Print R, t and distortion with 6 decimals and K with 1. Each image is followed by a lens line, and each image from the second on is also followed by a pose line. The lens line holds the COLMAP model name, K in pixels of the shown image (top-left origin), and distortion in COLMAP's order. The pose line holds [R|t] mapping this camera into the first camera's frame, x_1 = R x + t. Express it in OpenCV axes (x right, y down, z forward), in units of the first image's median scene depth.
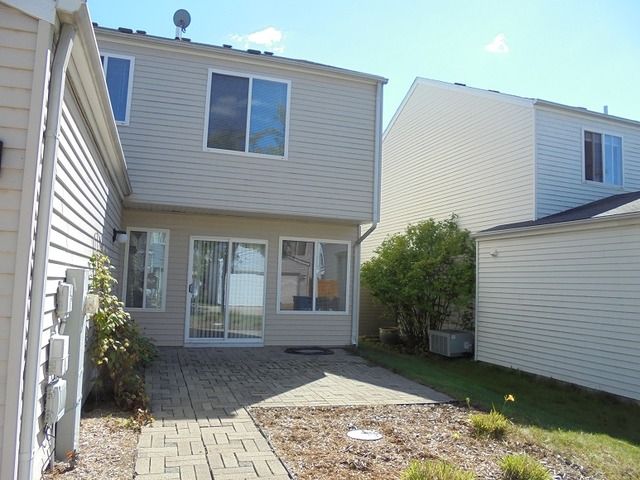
lens RADIAL K [[485.0, 0, 320.0], [0, 485.0, 240.0], [0, 0, 1]] dist [-0.119482, 0.098990]
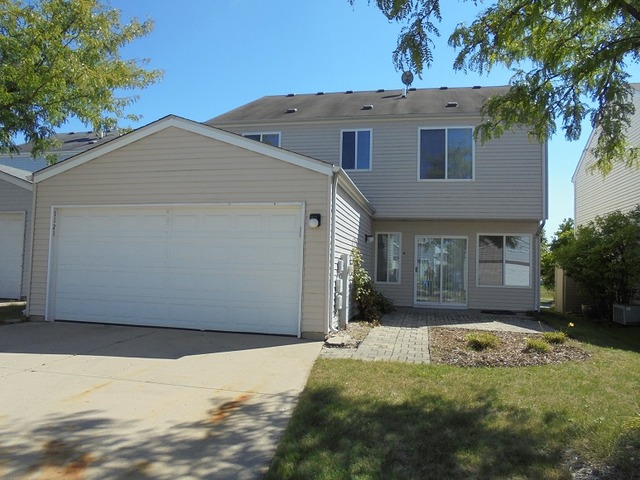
lens RADIAL K [[485.0, 0, 320.0], [0, 485.0, 240.0], [0, 0, 1]] dist [-0.119482, 0.098990]
pose [[0.855970, -0.039516, -0.515513, 0.265005], [0.046412, 0.998922, 0.000491, -0.009160], [0.514938, -0.024346, 0.856882, -0.478924]]
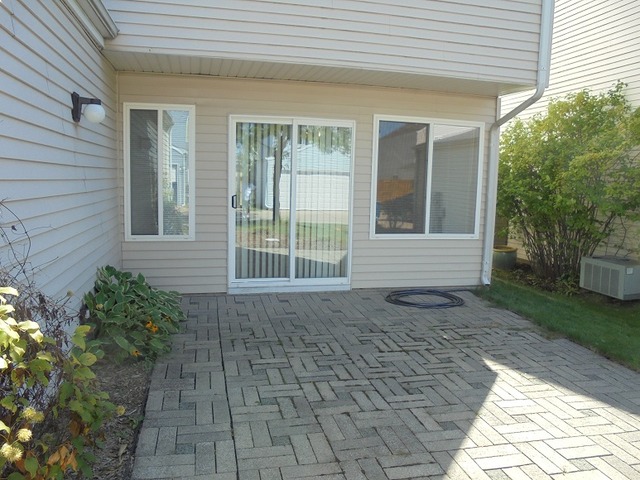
lens RADIAL K [[485.0, 0, 320.0], [0, 485.0, 240.0], [0, 0, 1]] dist [-0.119482, 0.098990]
pose [[0.995804, 0.000957, -0.091510, -0.101849], [0.018124, 0.978078, 0.207450, 0.021763], [0.089703, -0.208238, 0.973956, 0.393293]]
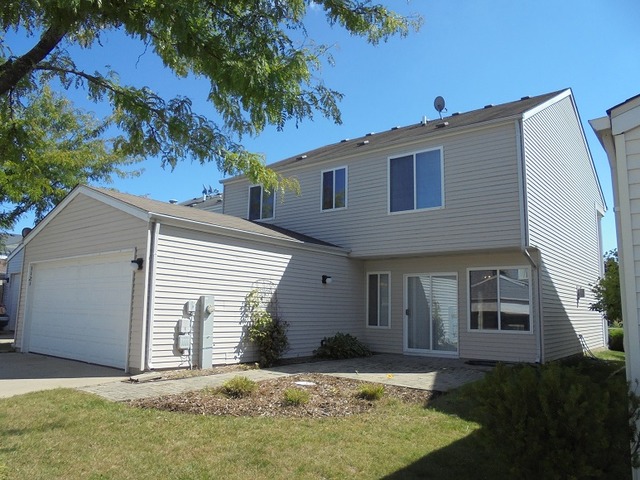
lens RADIAL K [[485.0, 0, 320.0], [0, 485.0, 240.0], [0, 0, 1]] dist [-0.119482, 0.098990]
pose [[0.537142, -0.143242, -0.831240, 0.775529], [0.072147, 0.989666, -0.123921, 0.048894], [0.840401, 0.006592, 0.541925, 0.038839]]
